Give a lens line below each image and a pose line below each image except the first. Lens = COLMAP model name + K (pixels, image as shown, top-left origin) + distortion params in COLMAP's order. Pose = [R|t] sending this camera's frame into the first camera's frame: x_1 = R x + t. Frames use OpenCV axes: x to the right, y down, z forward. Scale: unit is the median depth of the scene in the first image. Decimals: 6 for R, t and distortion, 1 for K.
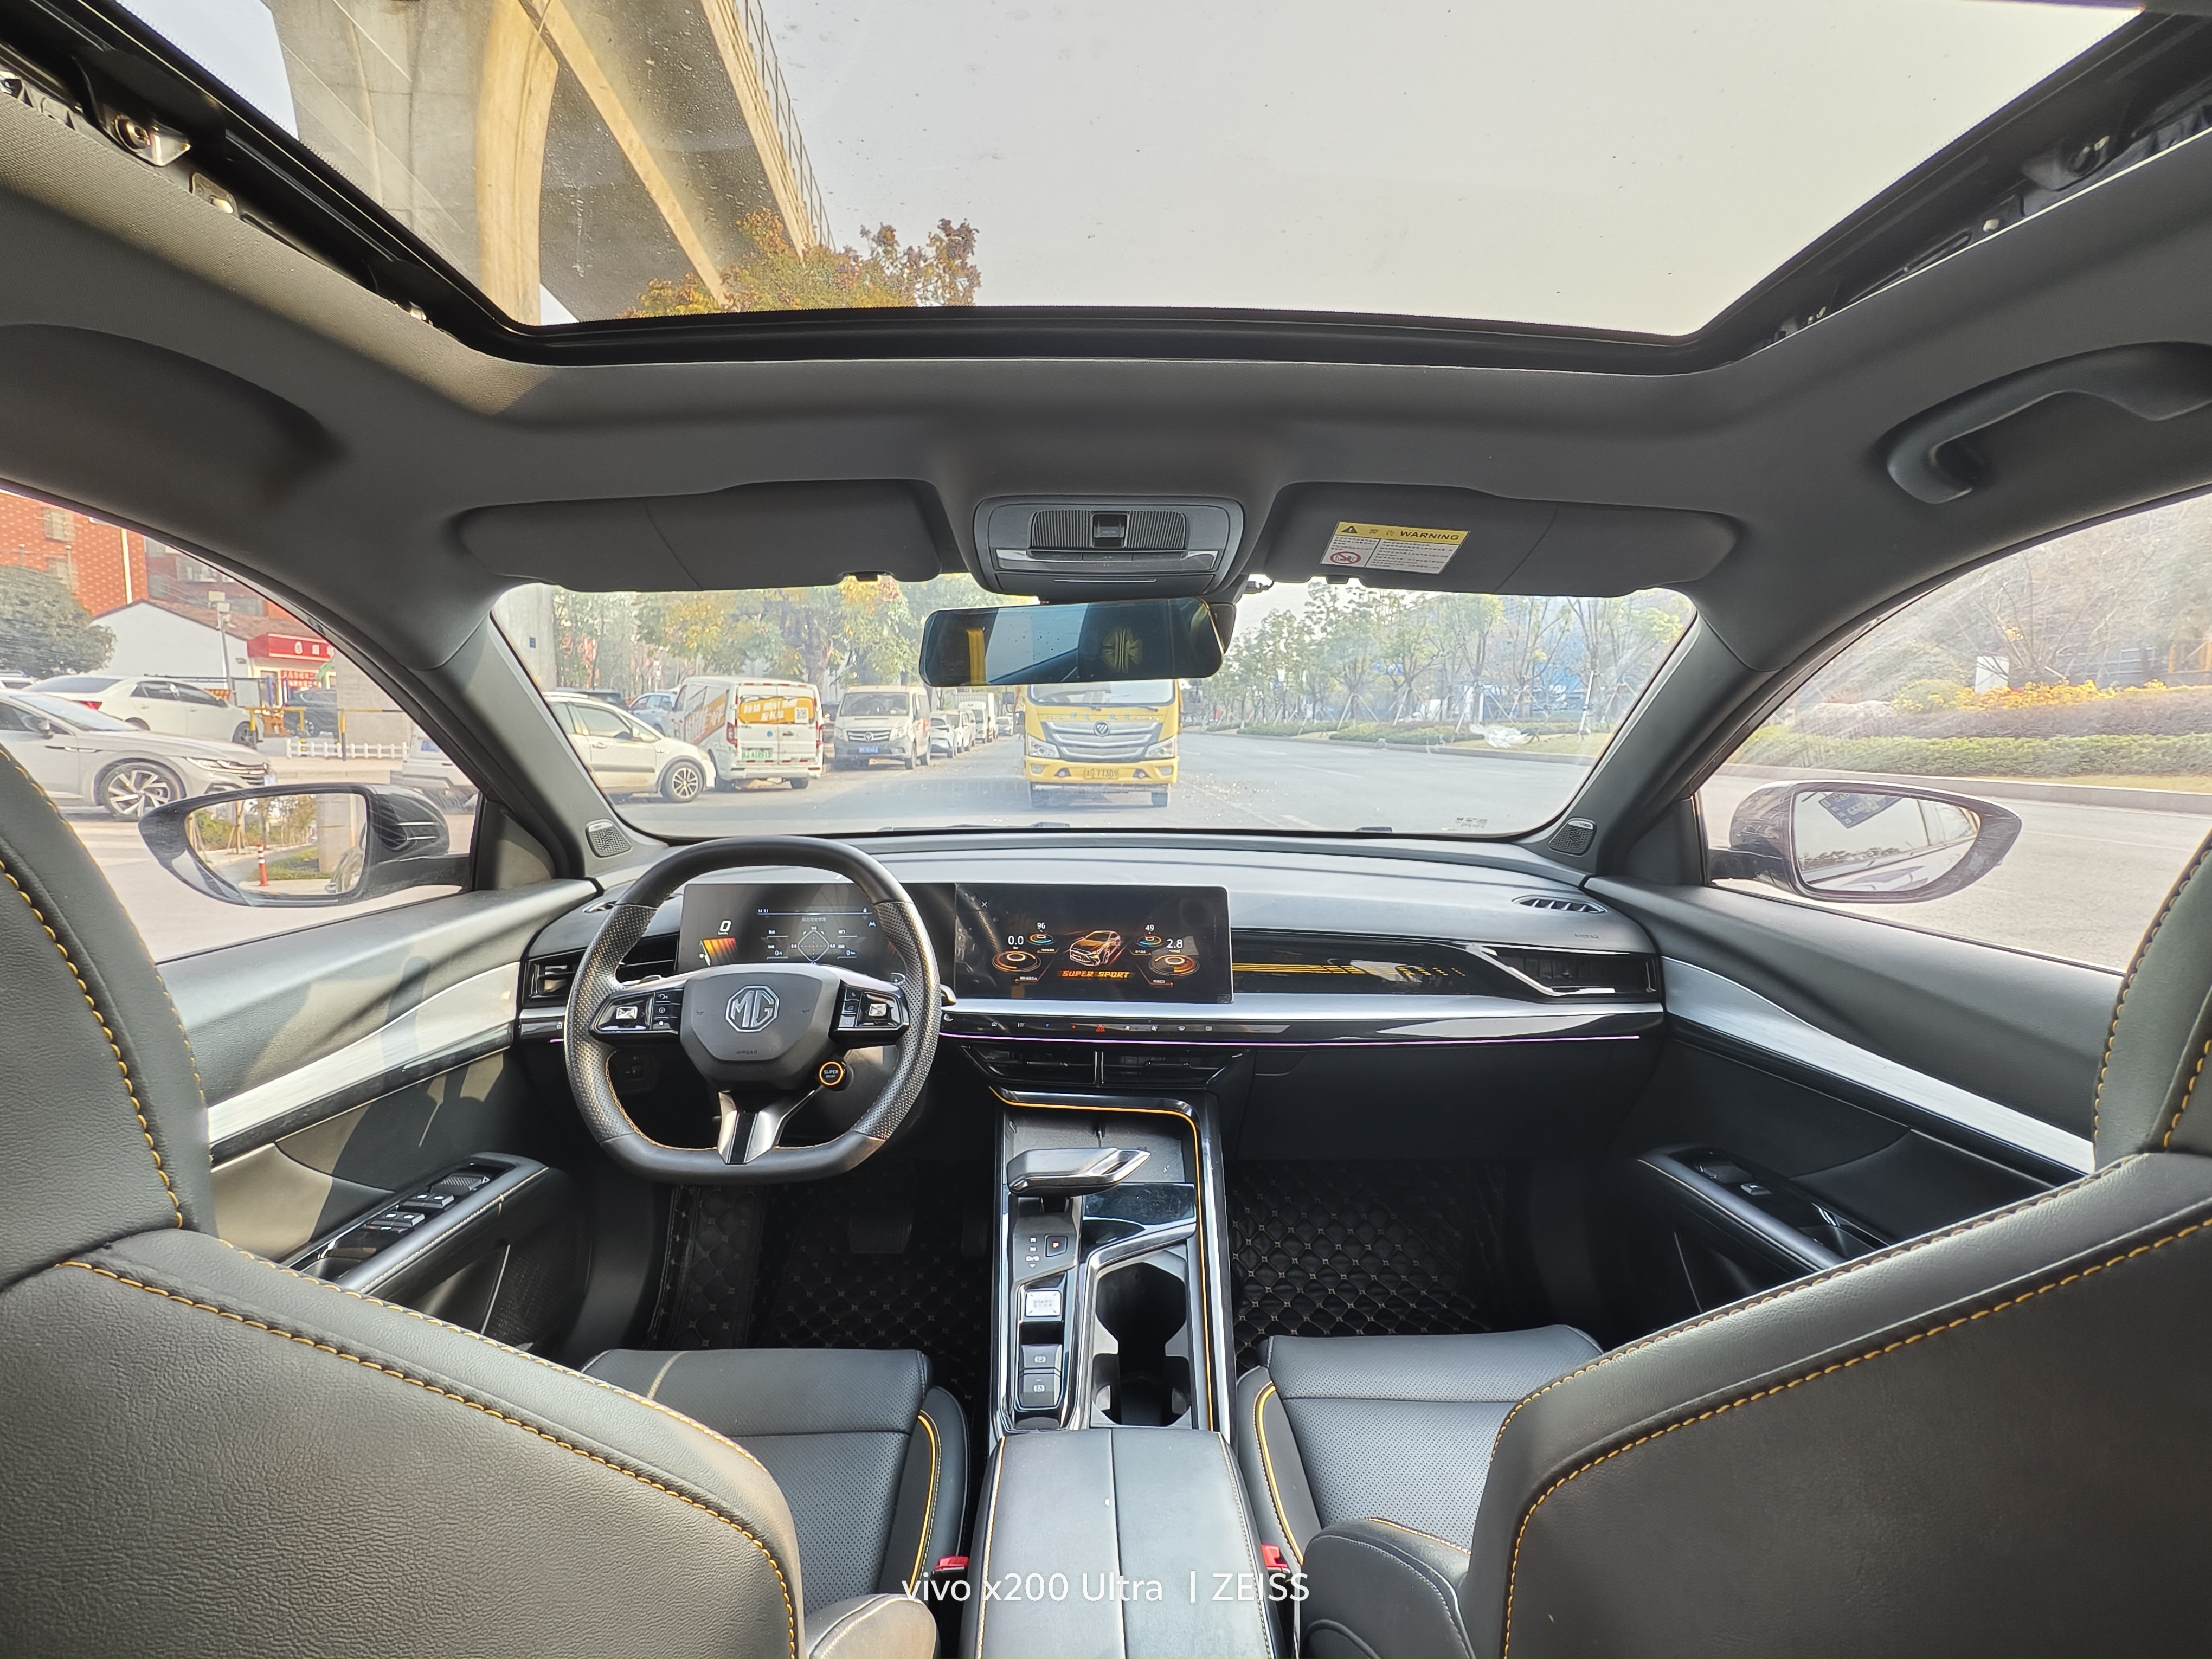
lens RADIAL K [[1003.0, 0, 1102.3], [0, 1003.0, 835.3], [0, 0, 1]] dist [-0.003080, 0.000485]
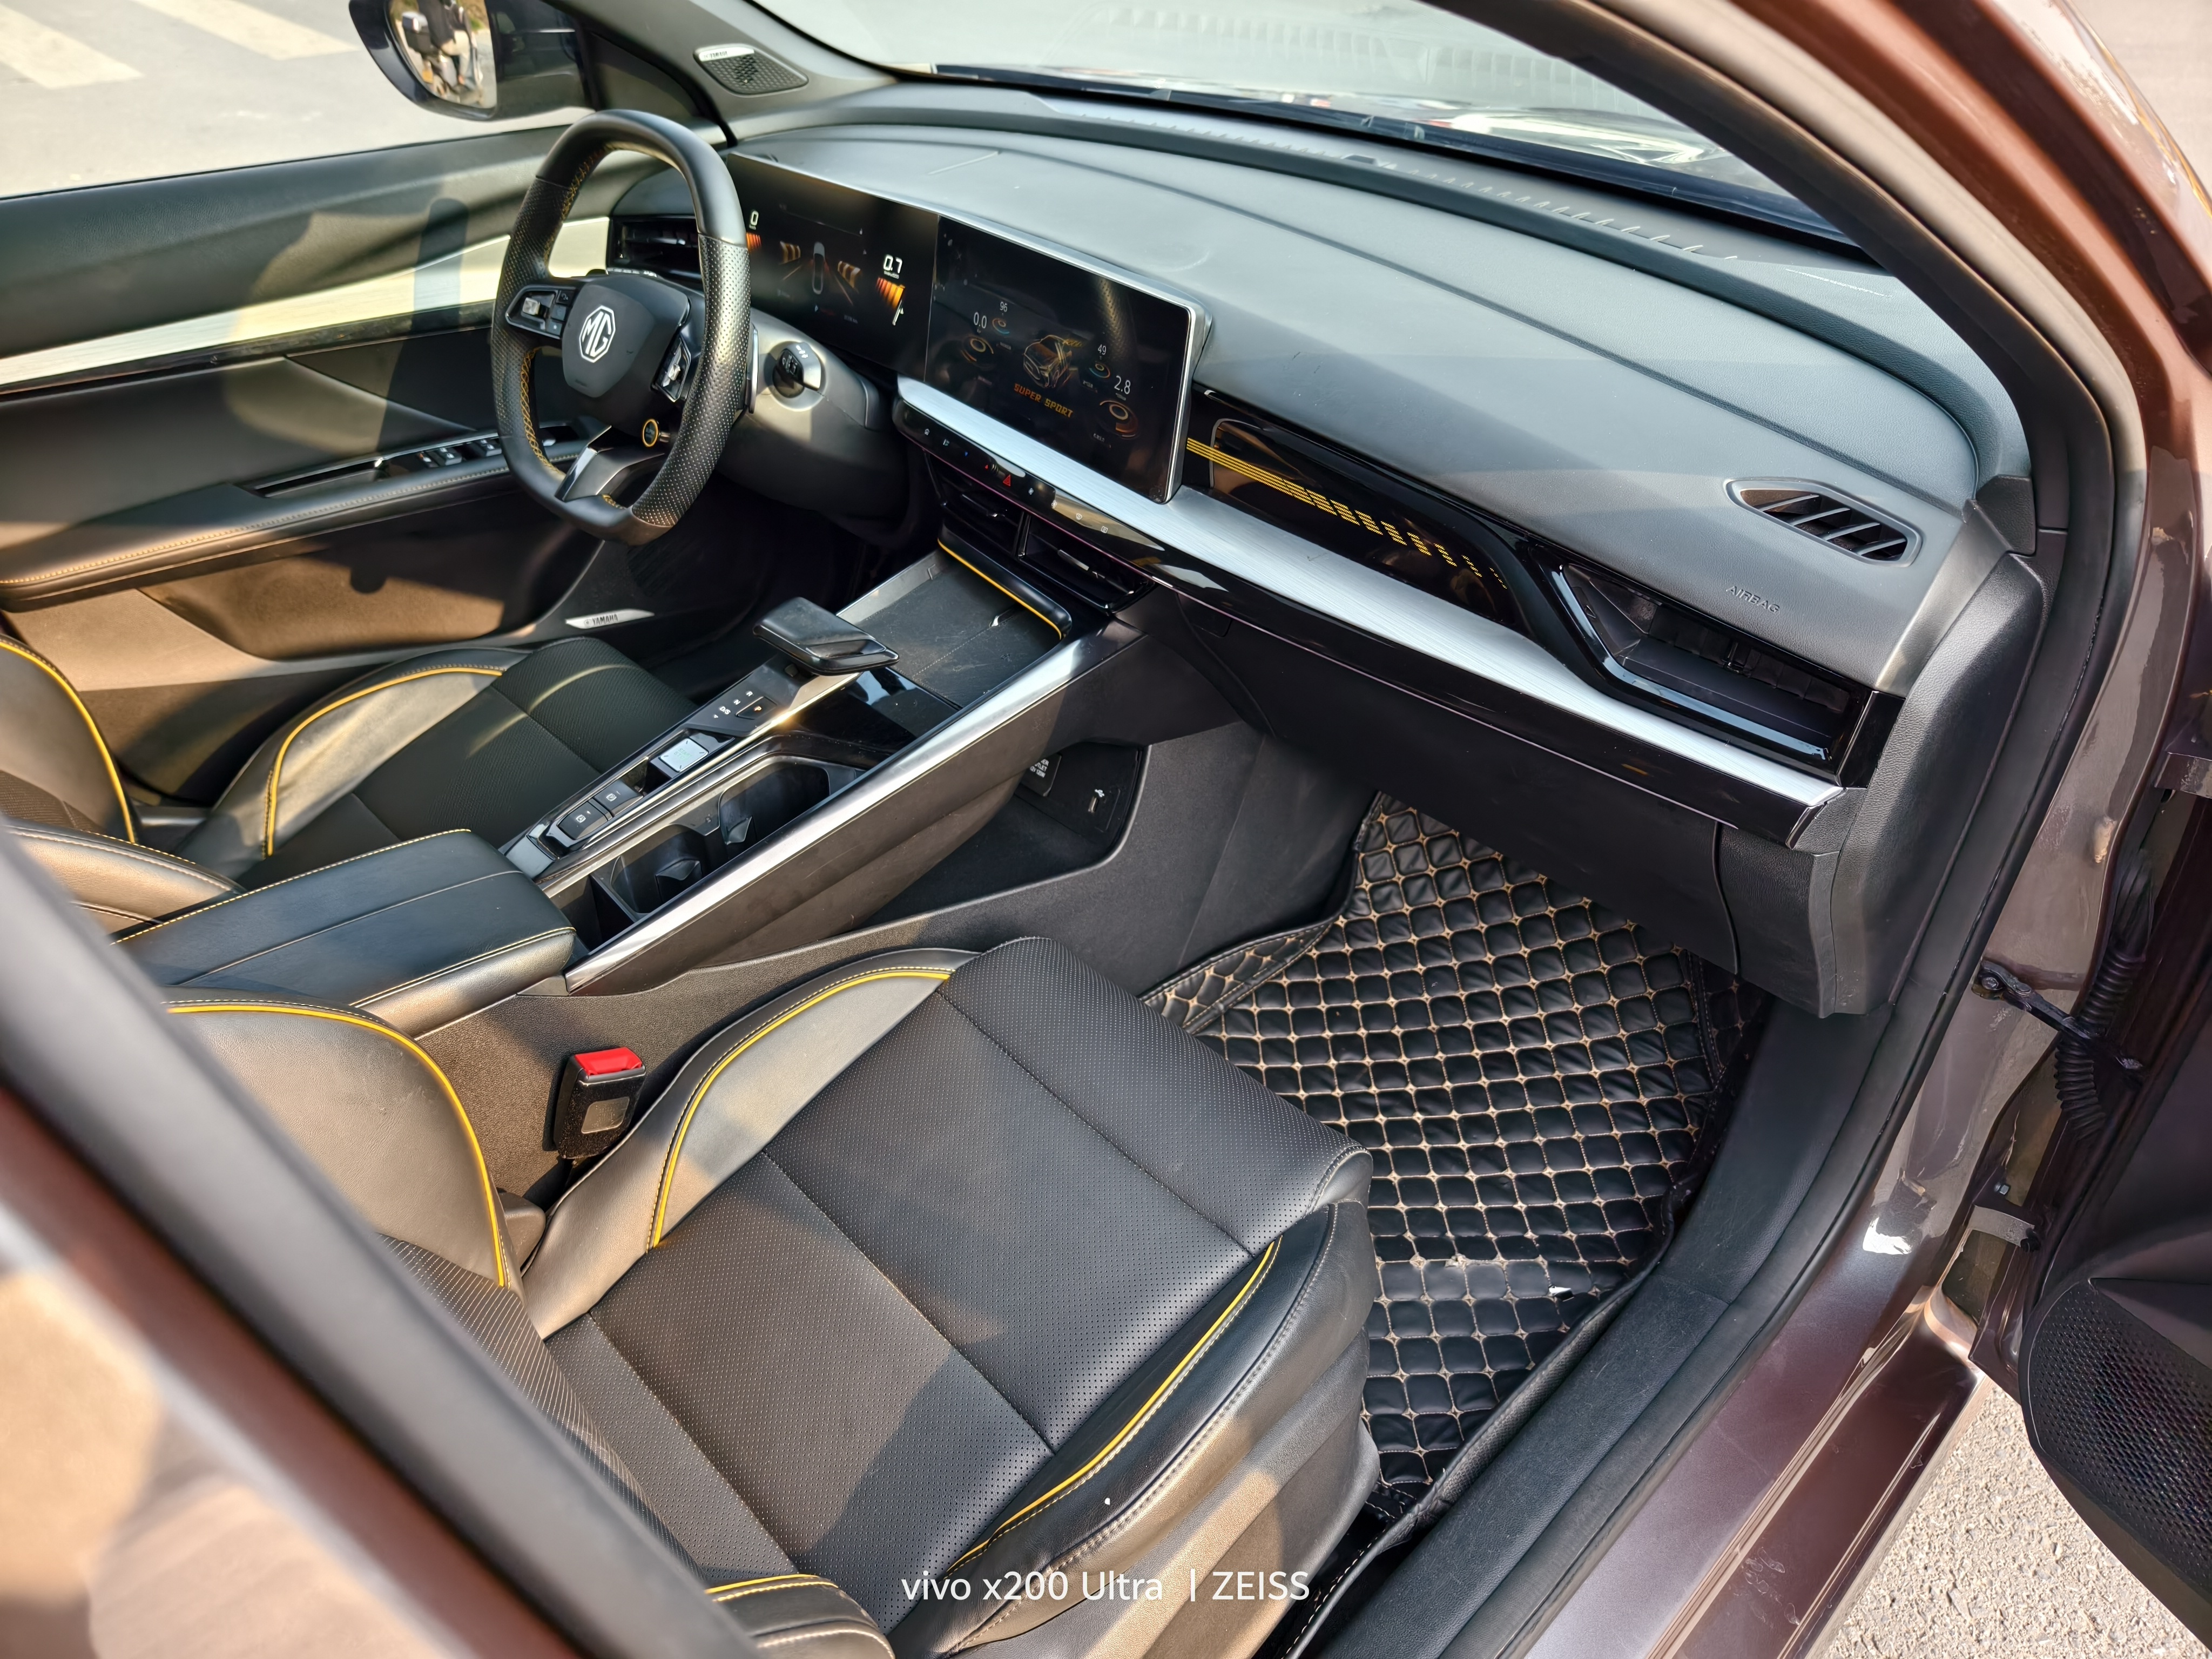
lens RADIAL K [[1487.3, 0, 1108.5], [0, 1487.3, 820.0], [0, 0, 1]] dist [0.002494, -0.012014]
pose [[0.671321, 0.432672, -0.601766, 0.707125], [-0.076620, 0.848081, 0.524297, -0.139545], [0.737195, -0.305864, 0.602487, 0.337178]]
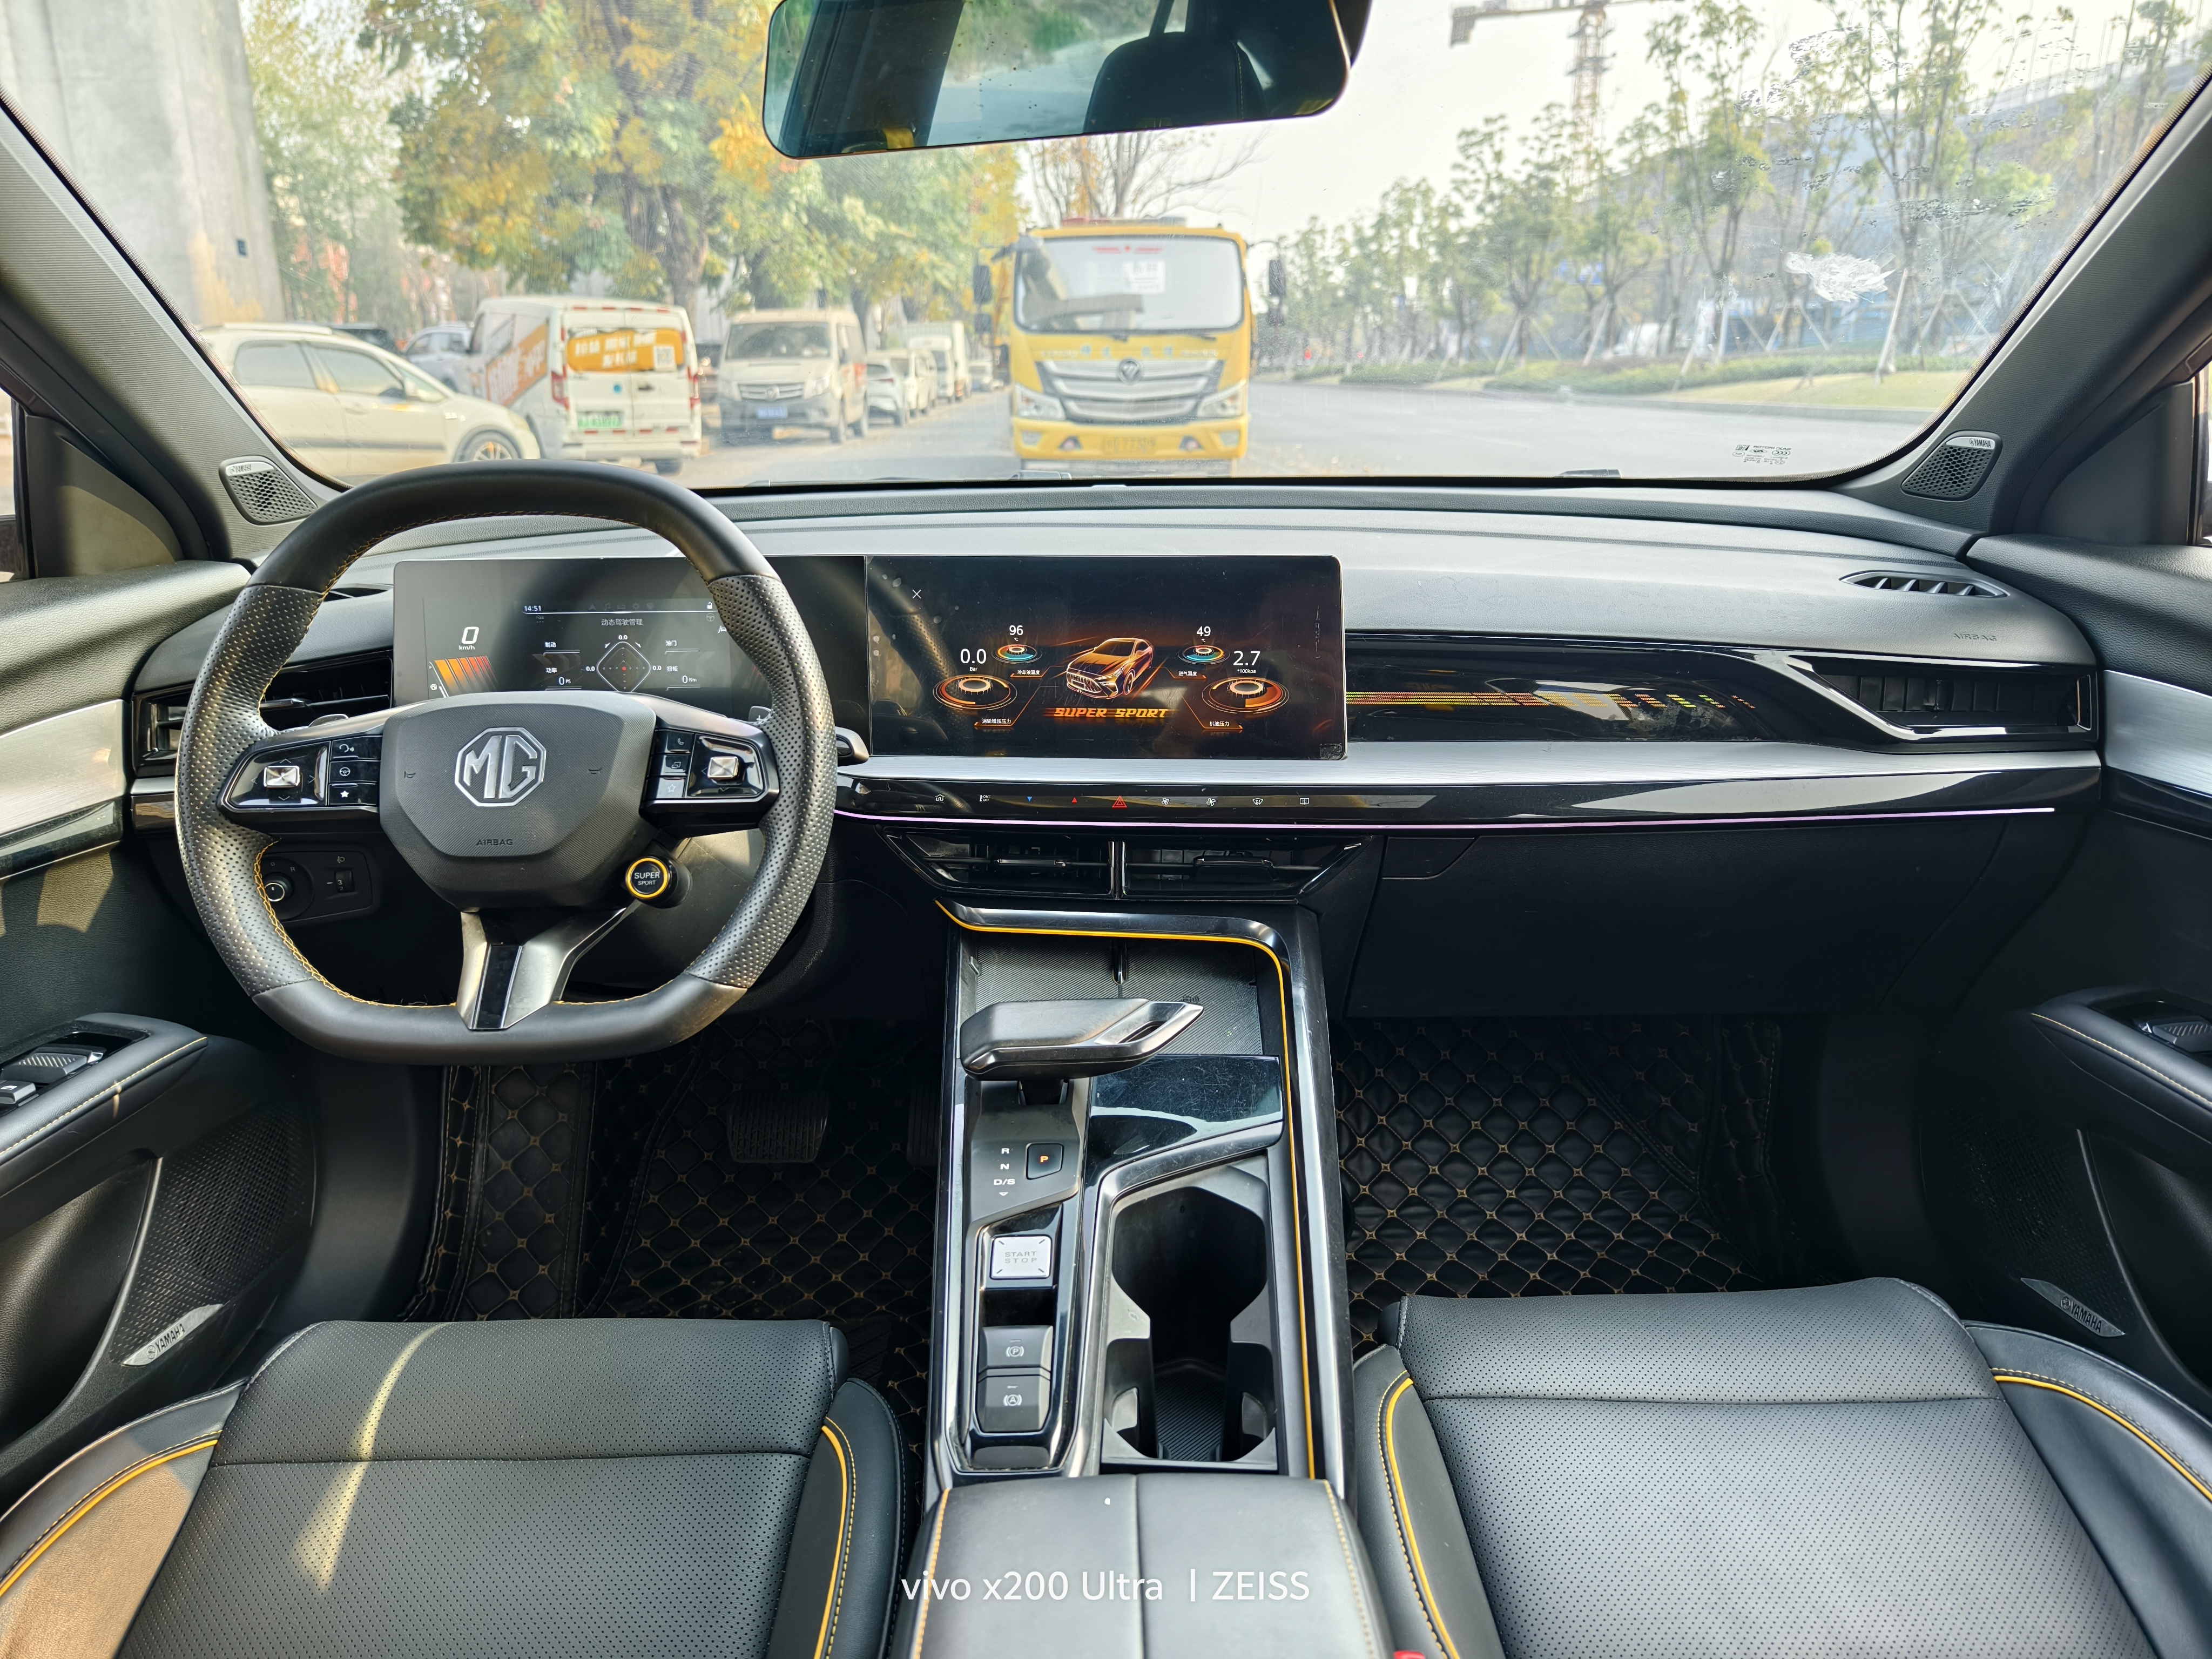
lens RADIAL K [[1487.3, 0, 1107.5], [0, 1487.3, 818.5], [0, 0, 1]] dist [0.002494, -0.012014]
pose [[0.999792, -0.008313, -0.018600, 0.006690], [0.011522, 0.983655, 0.179692, 0.043178], [0.016802, -0.179869, 0.983547, 0.138063]]
